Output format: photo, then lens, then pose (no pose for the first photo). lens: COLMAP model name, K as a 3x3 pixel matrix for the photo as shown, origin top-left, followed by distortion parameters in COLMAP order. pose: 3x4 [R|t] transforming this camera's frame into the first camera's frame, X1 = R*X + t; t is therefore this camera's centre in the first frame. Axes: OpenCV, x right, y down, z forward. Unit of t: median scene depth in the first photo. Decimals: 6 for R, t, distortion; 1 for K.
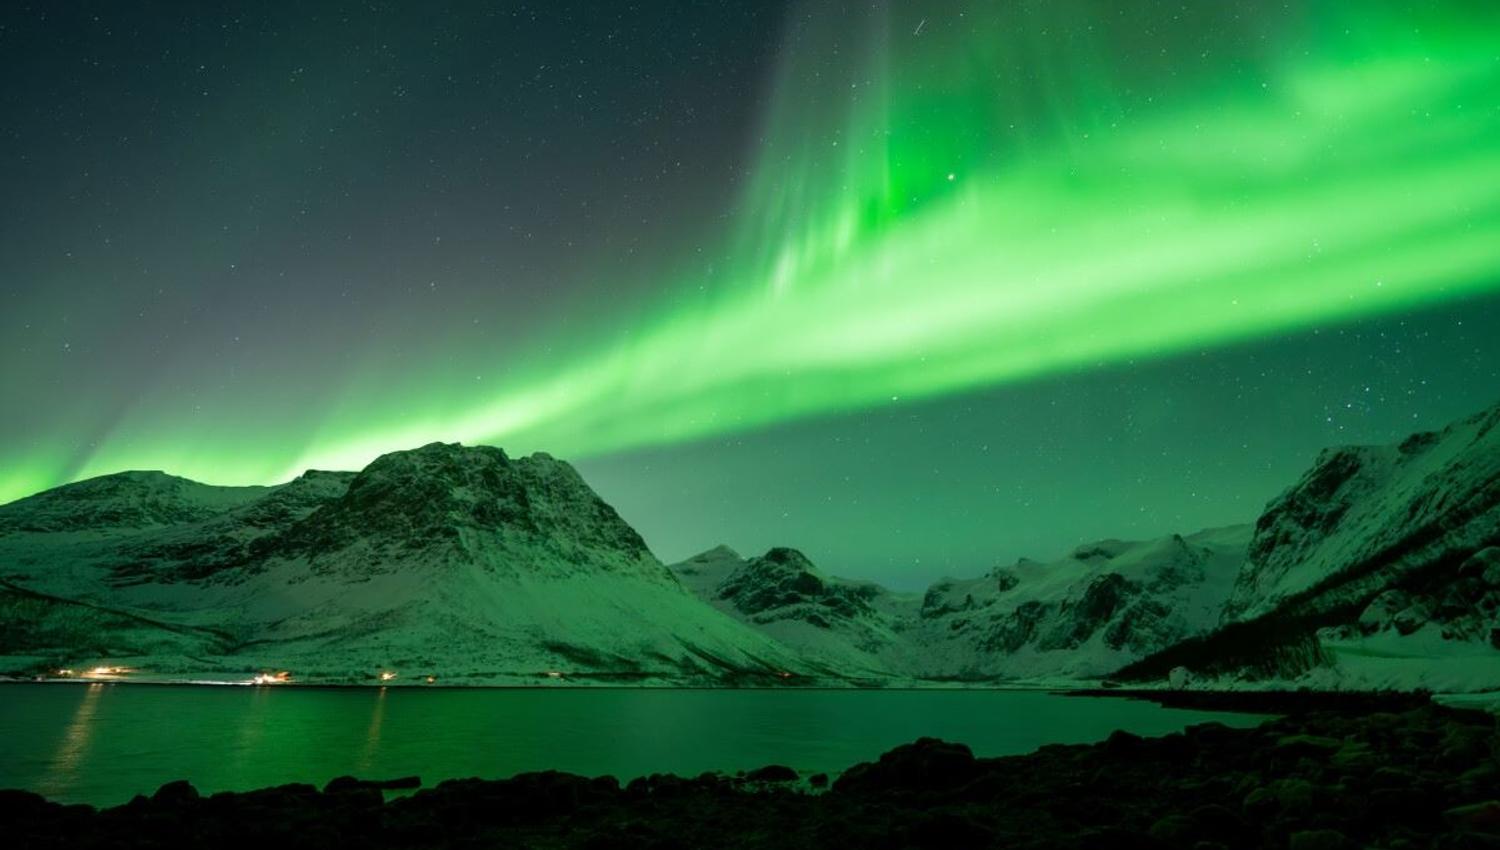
lens RADIAL K [[617.1, 0, 757.9], [0, 617.1, 419.1], [0, 0, 1]] dist [-0.009104, -0.001320]
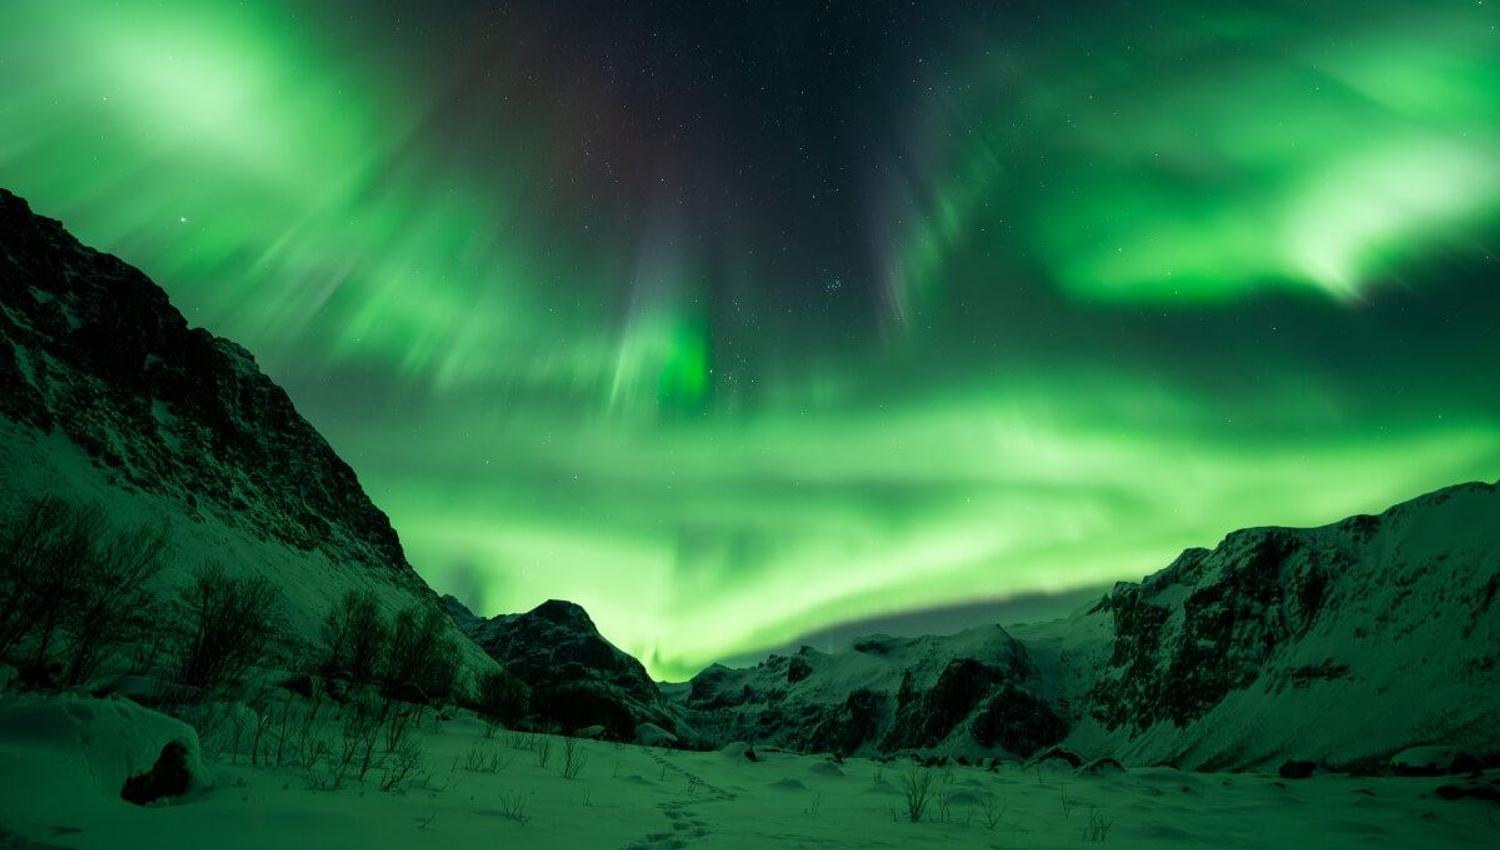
lens RADIAL K [[617.1, 0, 753.9], [0, 617.1, 431.0], [0, 0, 1]] dist [-0.009104, -0.001320]
pose [[0.872631, 0.226581, 0.432639, -0.143538], [-0.166186, 0.970763, -0.173210, 0.120105], [-0.459236, 0.079250, 0.884772, 0.282661]]
